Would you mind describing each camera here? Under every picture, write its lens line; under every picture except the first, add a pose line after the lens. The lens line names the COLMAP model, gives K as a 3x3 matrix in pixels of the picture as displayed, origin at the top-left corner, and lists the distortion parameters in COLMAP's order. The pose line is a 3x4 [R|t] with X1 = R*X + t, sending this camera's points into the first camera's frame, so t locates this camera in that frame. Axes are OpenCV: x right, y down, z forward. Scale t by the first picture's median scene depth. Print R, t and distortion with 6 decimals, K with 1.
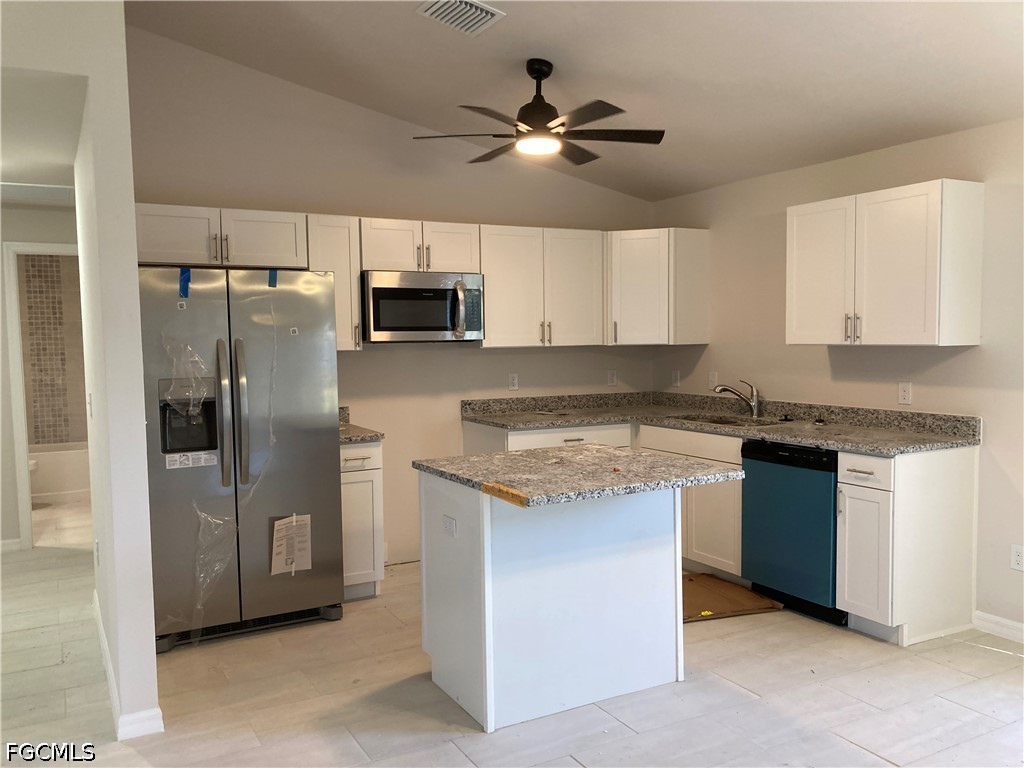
lens RADIAL K [[835.5, 0, 512.0], [0, 835.5, 384.0], [0, 0, 1]] dist [0.046631, -0.093446]
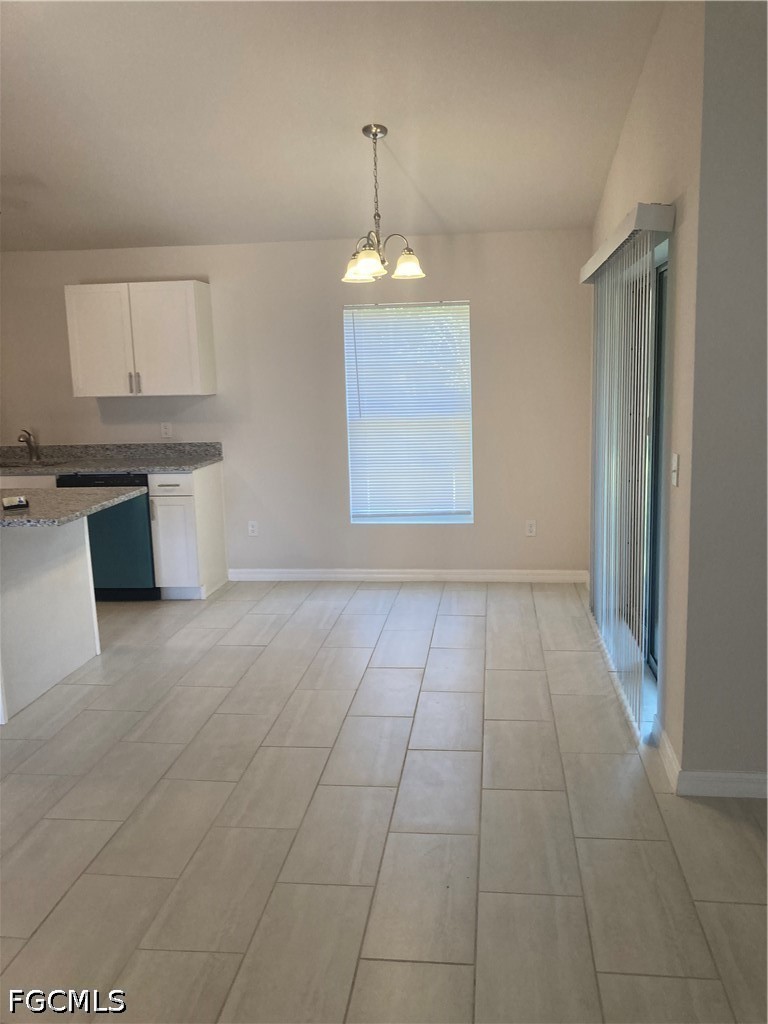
lens RADIAL K [[835.5, 0, 407.3], [0, 835.5, 490.5], [0, 0, 1]] dist [0.046631, -0.093446]
pose [[0.562663, -0.120356, 0.817878, -0.447705], [0.066690, 0.992729, 0.100207, -0.001923], [-0.823992, -0.001838, 0.566598, -0.115726]]
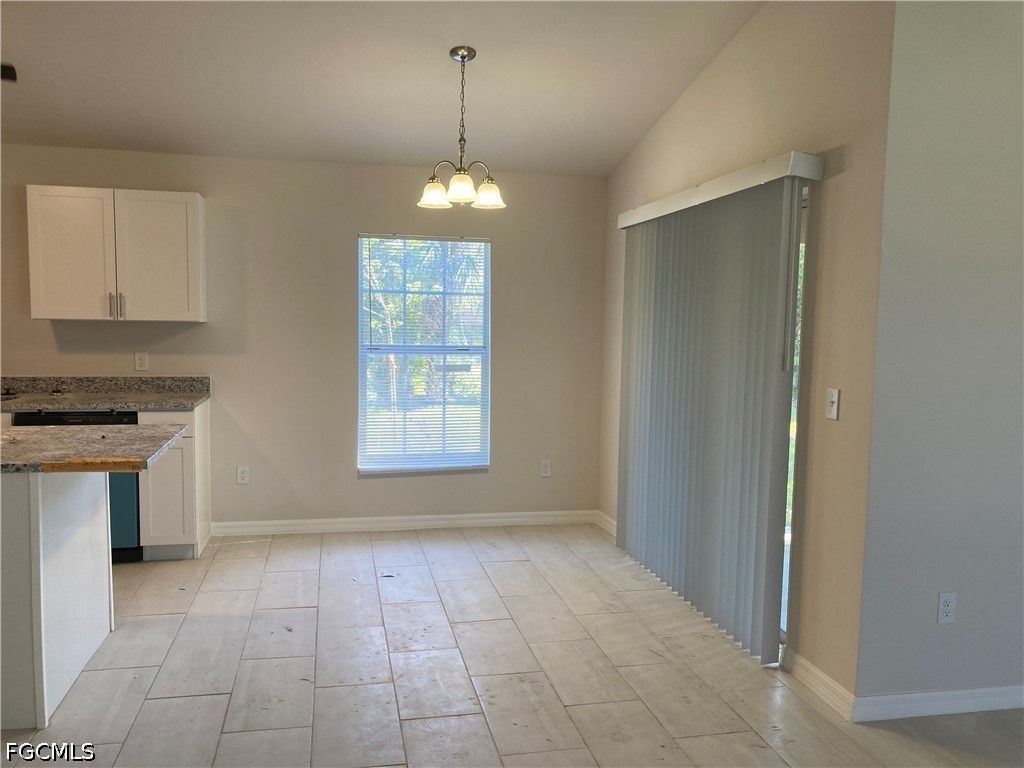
lens RADIAL K [[835.5, 0, 512.0], [0, 835.5, 384.0], [0, 0, 1]] dist [0.046631, -0.093446]
pose [[0.278424, -0.058481, 0.958676, -0.523740], [0.035700, 0.998085, 0.050517, 0.001351], [-0.959795, 0.020159, 0.279978, 0.155672]]
